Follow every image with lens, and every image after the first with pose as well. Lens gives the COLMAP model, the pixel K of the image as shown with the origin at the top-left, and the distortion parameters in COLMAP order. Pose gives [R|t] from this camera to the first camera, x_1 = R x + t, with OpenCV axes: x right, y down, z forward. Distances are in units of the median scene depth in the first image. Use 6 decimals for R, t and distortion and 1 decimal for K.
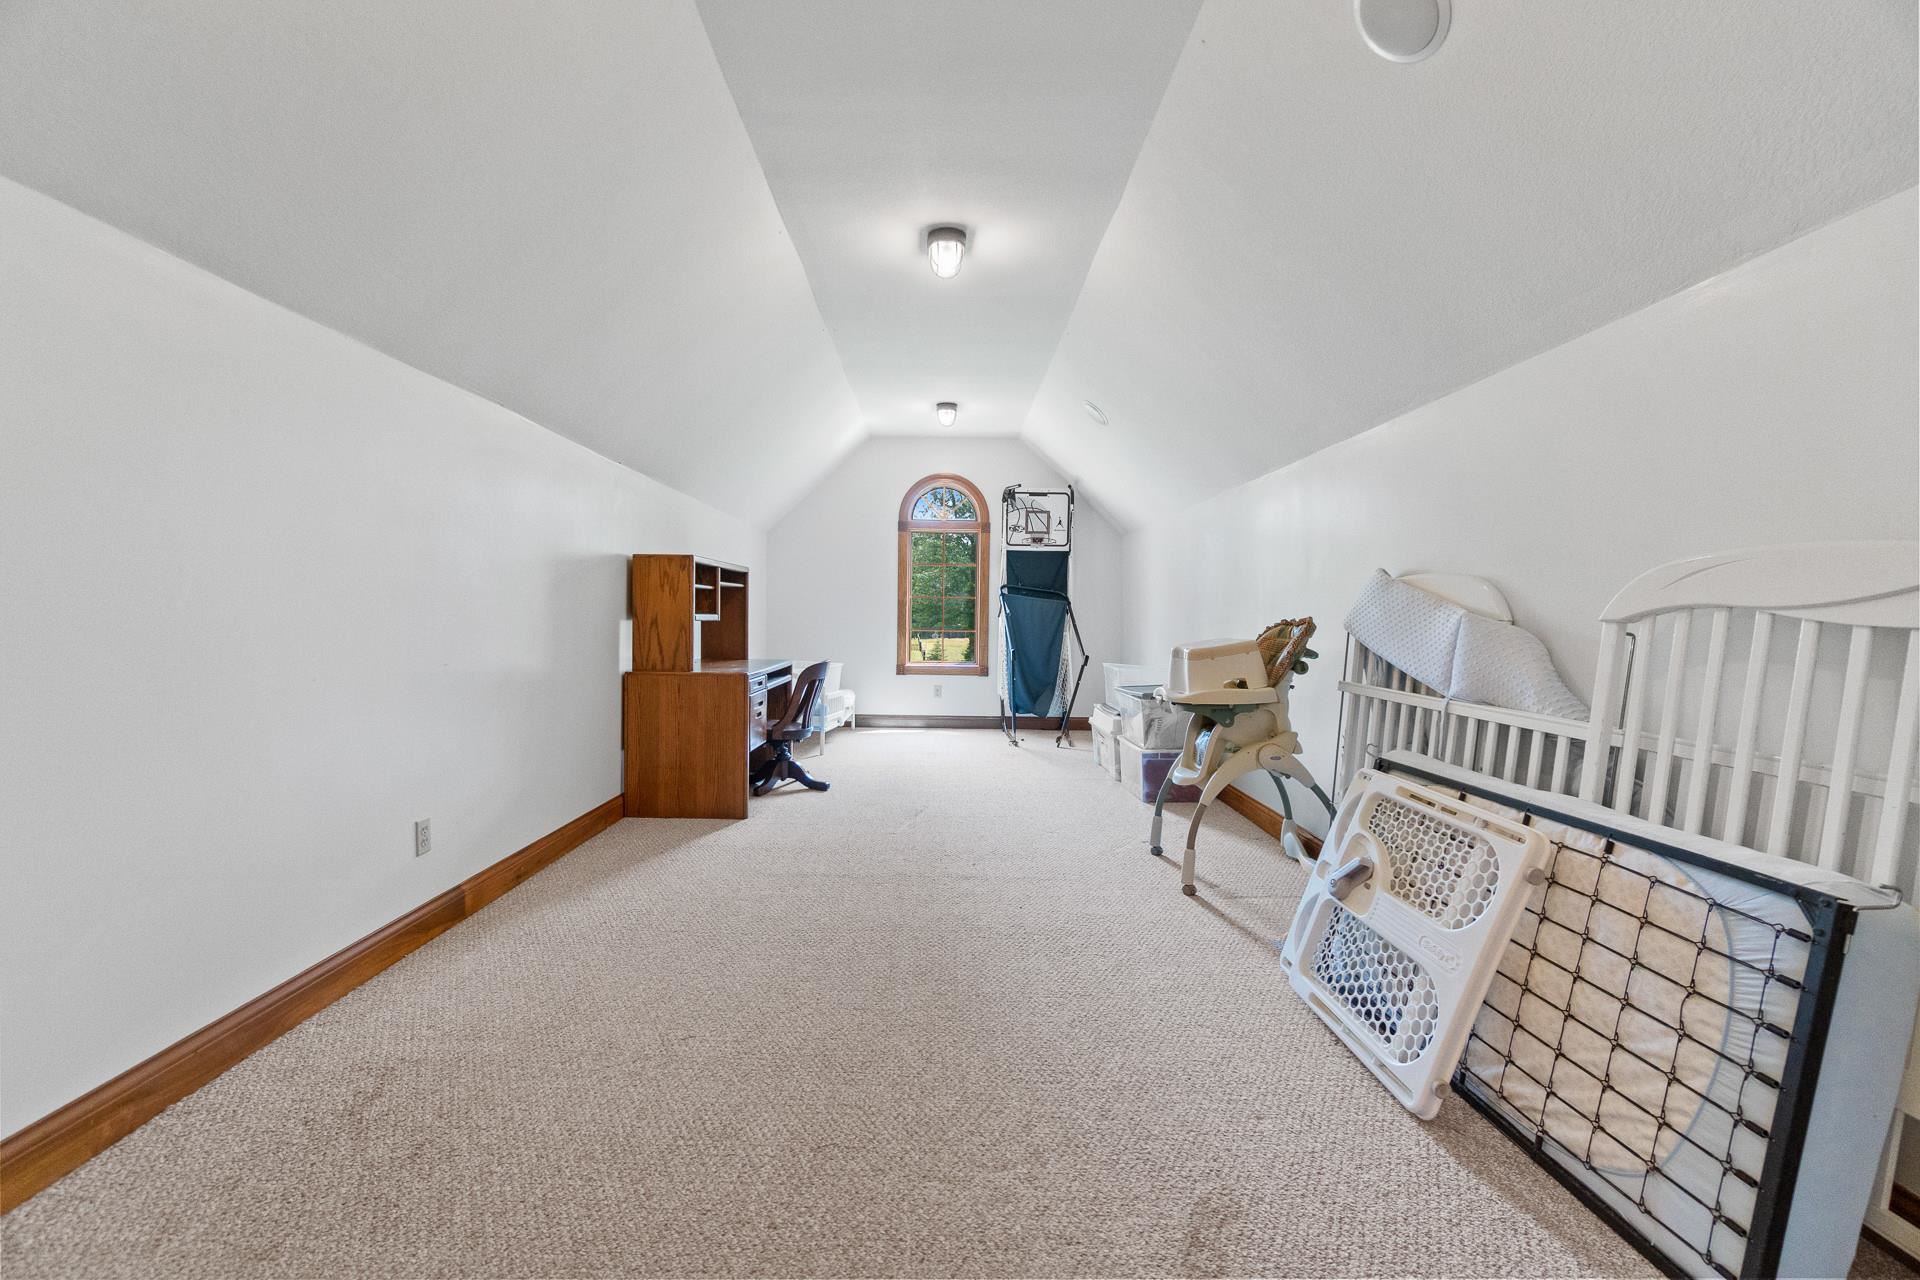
lens RADIAL K [[832.3, 0, 959.6], [0, 832.3, 634.4], [0, 0, 1]] dist [0.000170, 0.000684]
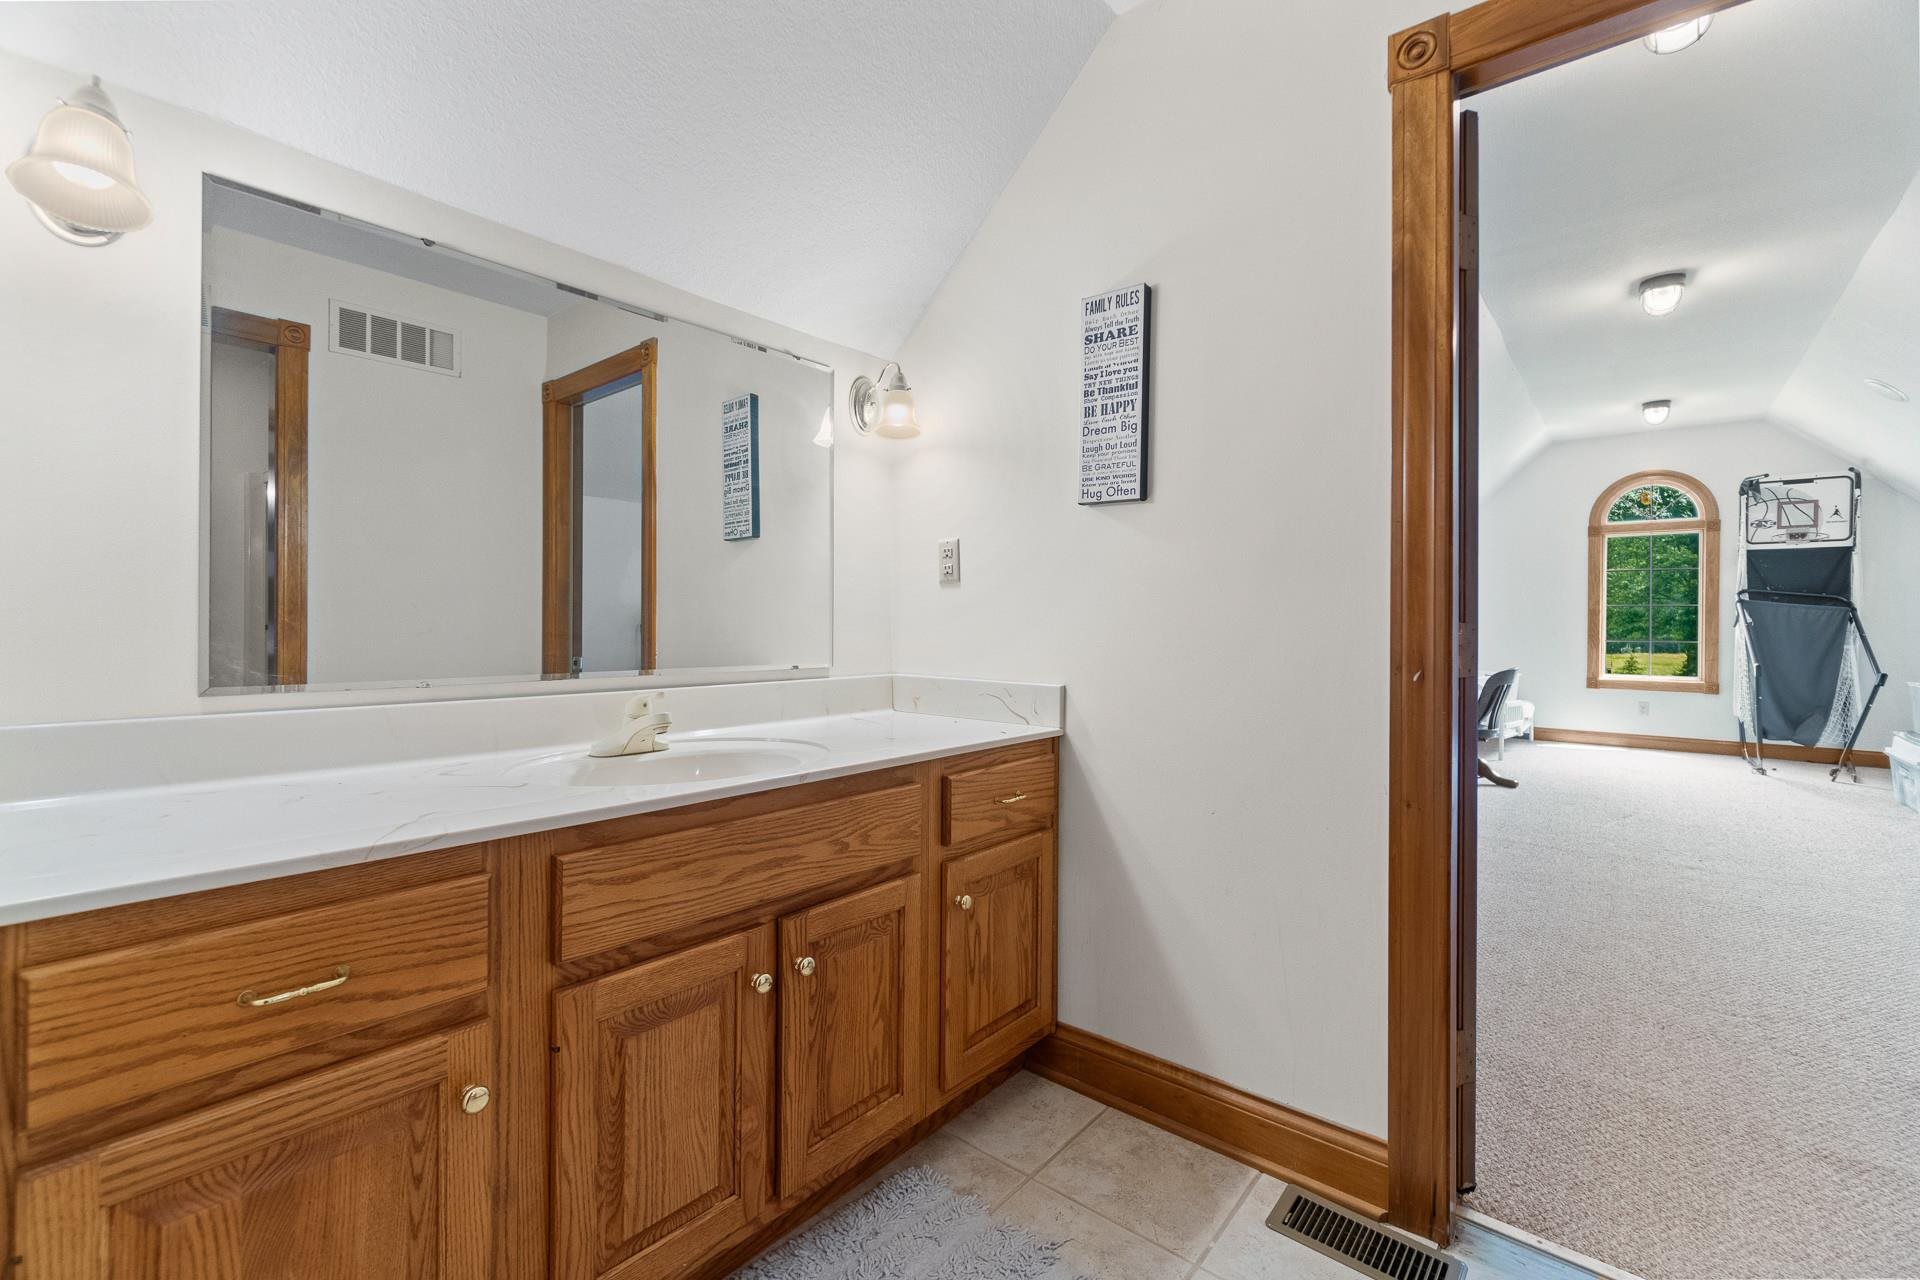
lens RADIAL K [[832.3, 0, 945.5], [0, 832.3, 624.6], [0, 0, 1]] dist [0.000170, 0.000684]
pose [[0.755214, -0.005261, -0.655457, -0.005609], [-0.010206, 0.999752, -0.019785, 0.002321], [0.655399, 0.021632, 0.754973, -0.203168]]
